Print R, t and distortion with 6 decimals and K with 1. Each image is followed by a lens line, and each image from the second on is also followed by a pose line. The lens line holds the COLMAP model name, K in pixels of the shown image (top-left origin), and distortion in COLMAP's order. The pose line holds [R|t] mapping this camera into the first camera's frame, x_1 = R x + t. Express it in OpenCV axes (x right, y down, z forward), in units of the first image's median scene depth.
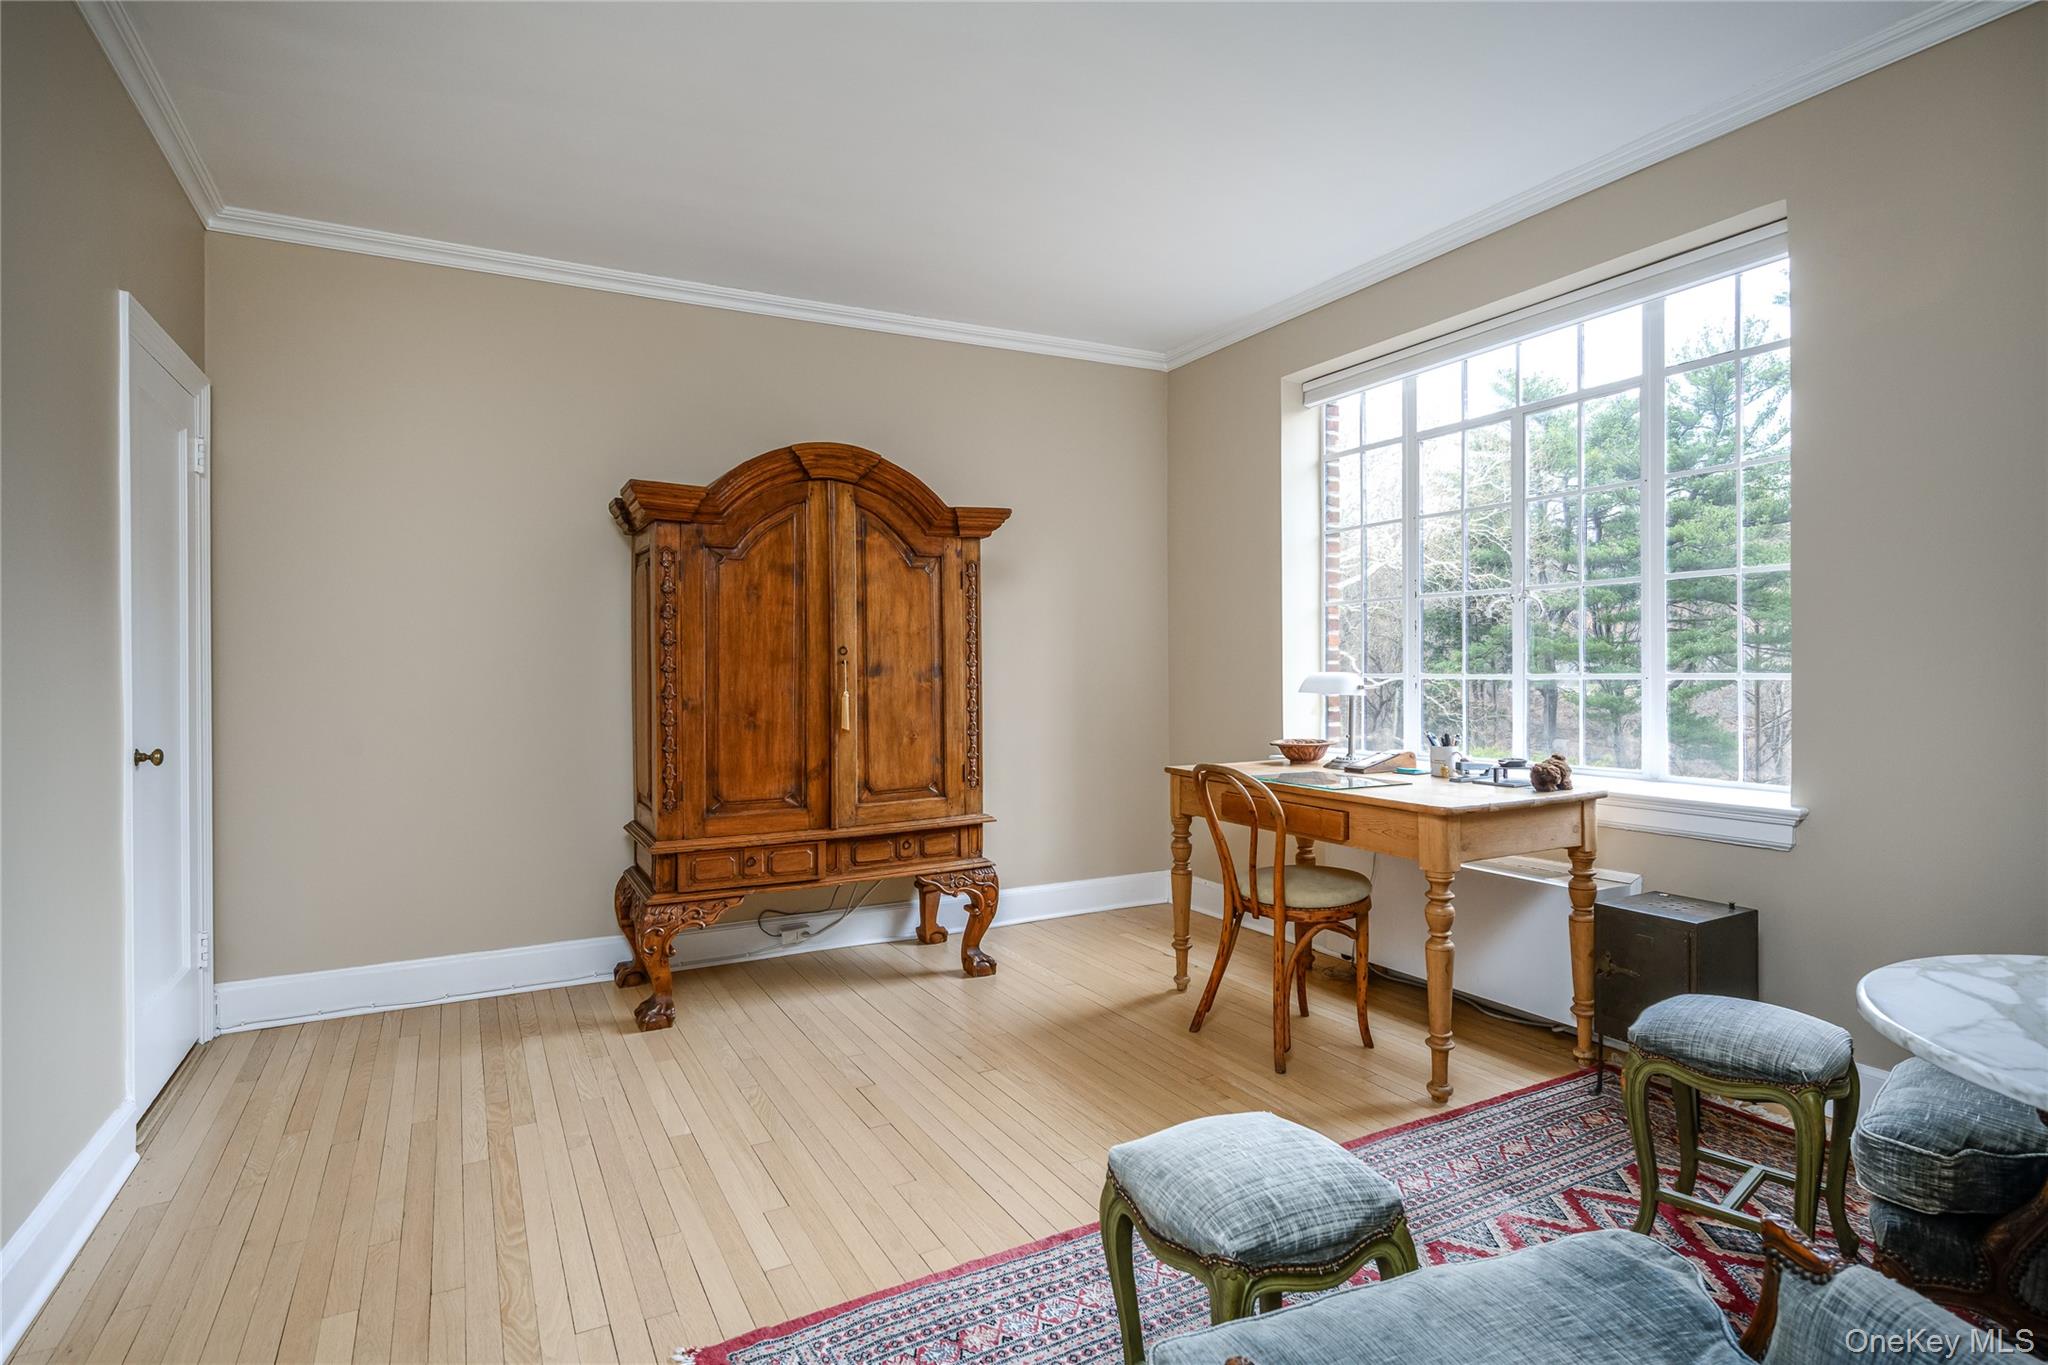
lens RADIAL K [[1065.8, 0, 1024.0], [0, 1065.8, 682.5], [0, 0, 1]] dist [0.165723, 0.000173]
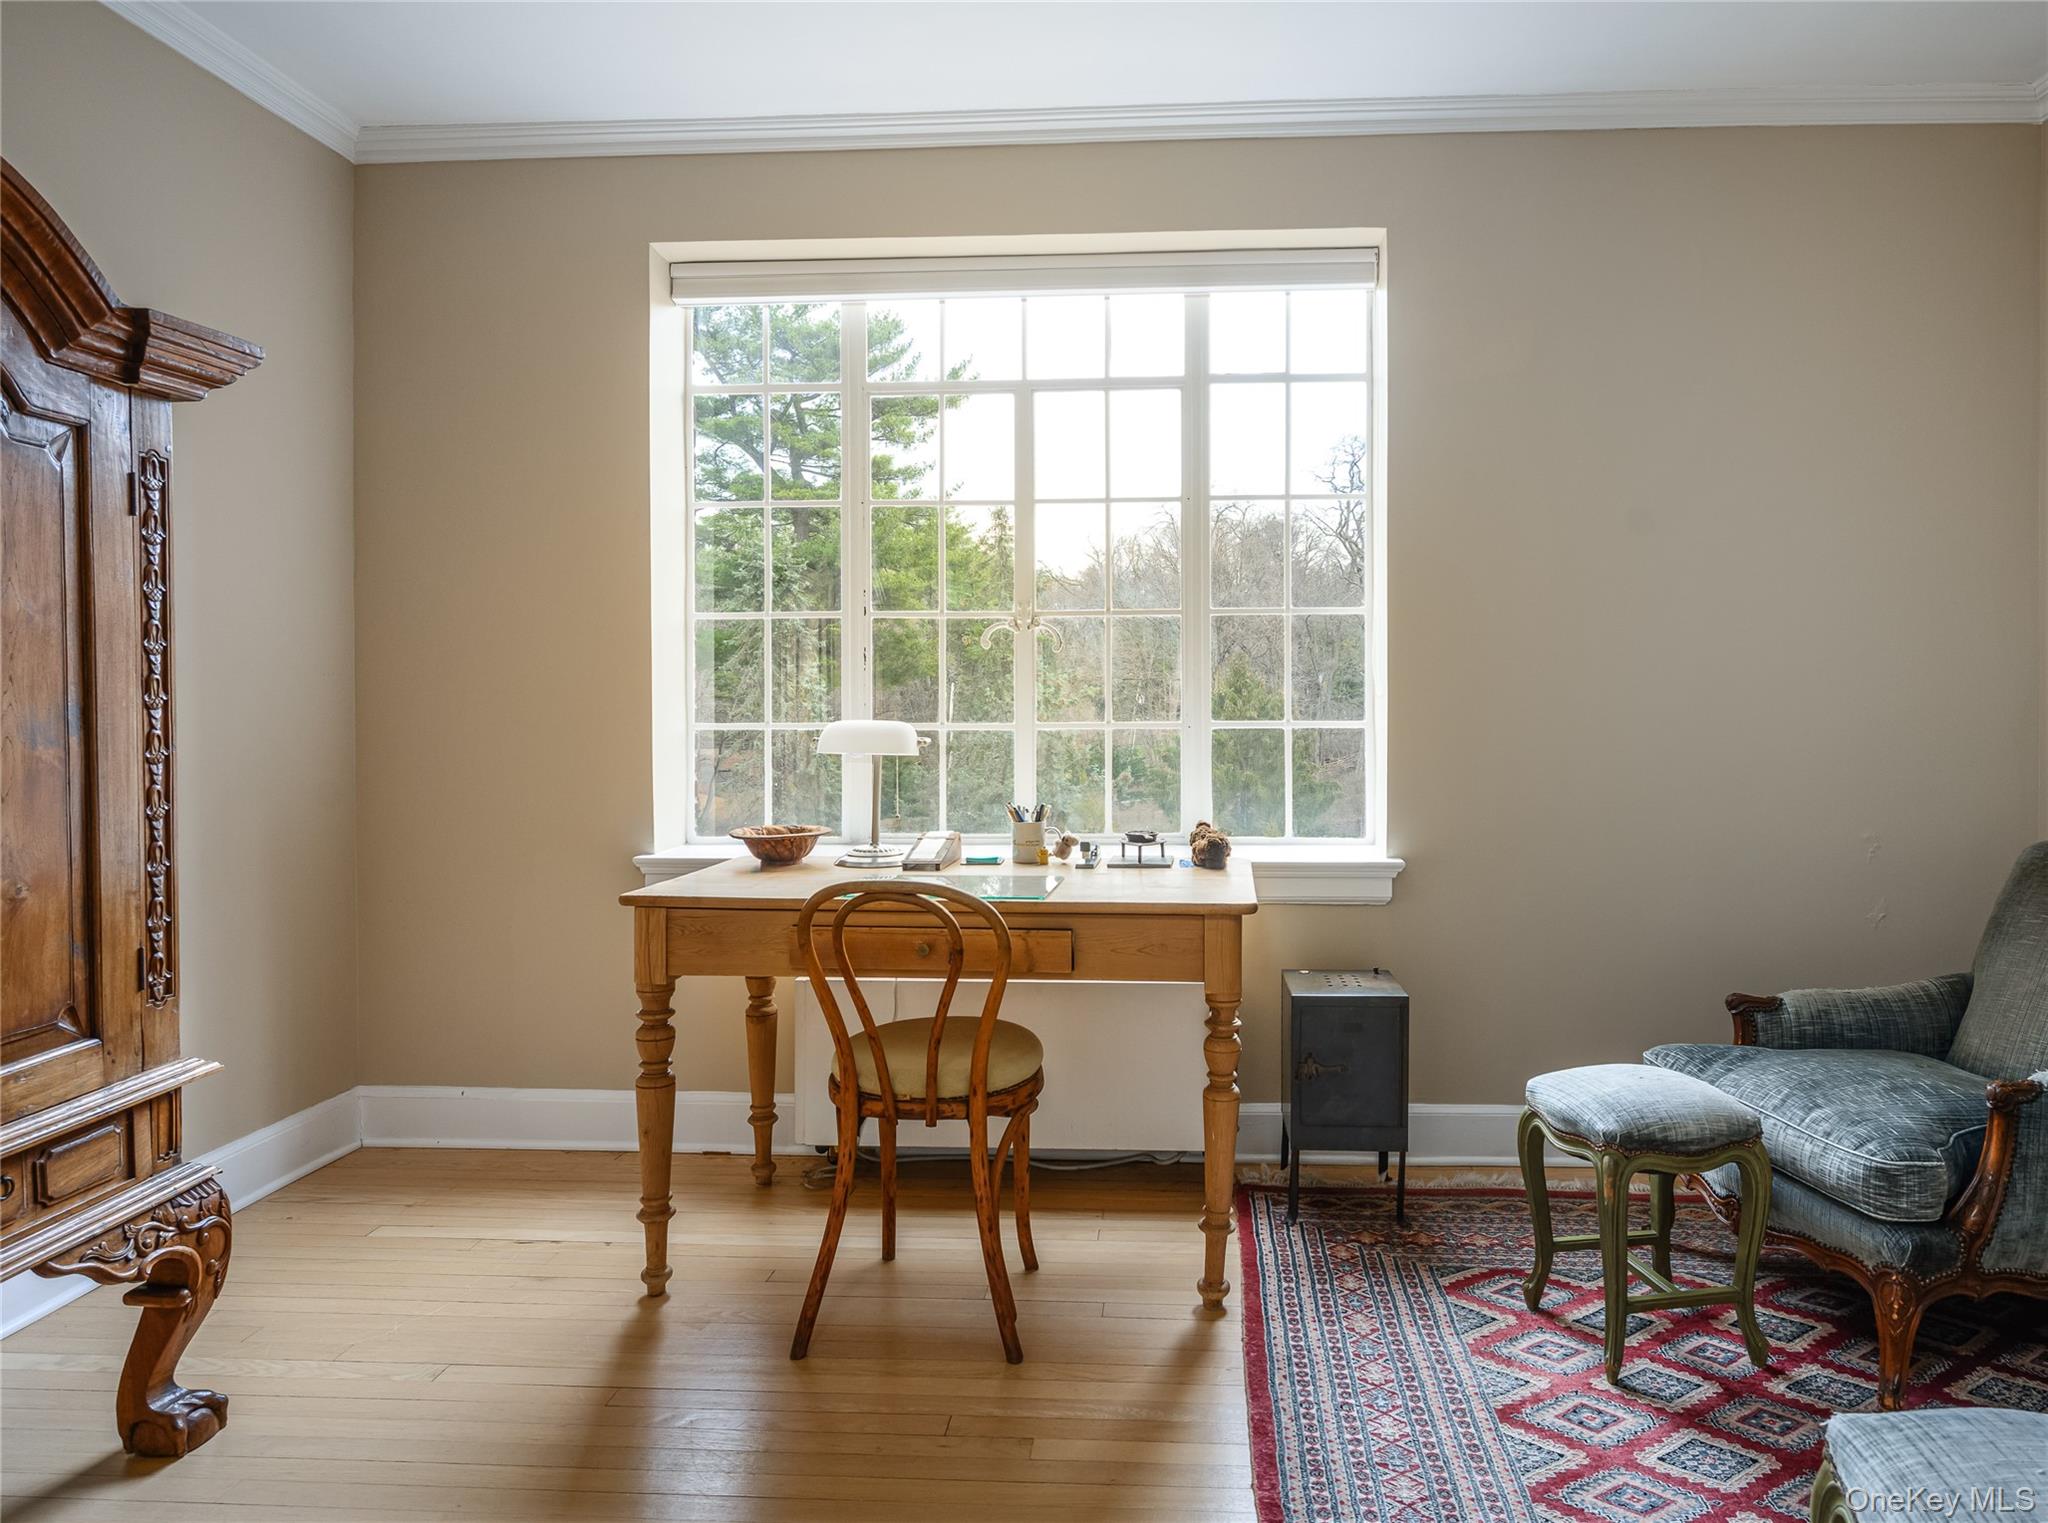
lens RADIAL K [[1299.3, 0, 1024.0], [0, 1299.3, 761.5], [0, 0, 1]] dist [-0.004143, 0.002060]
pose [[0.551572, -0.024532, 0.833767, -0.304954], [0.012997, 0.999699, 0.020816, -0.000505], [-0.834026, -0.000645, 0.551724, 0.486620]]
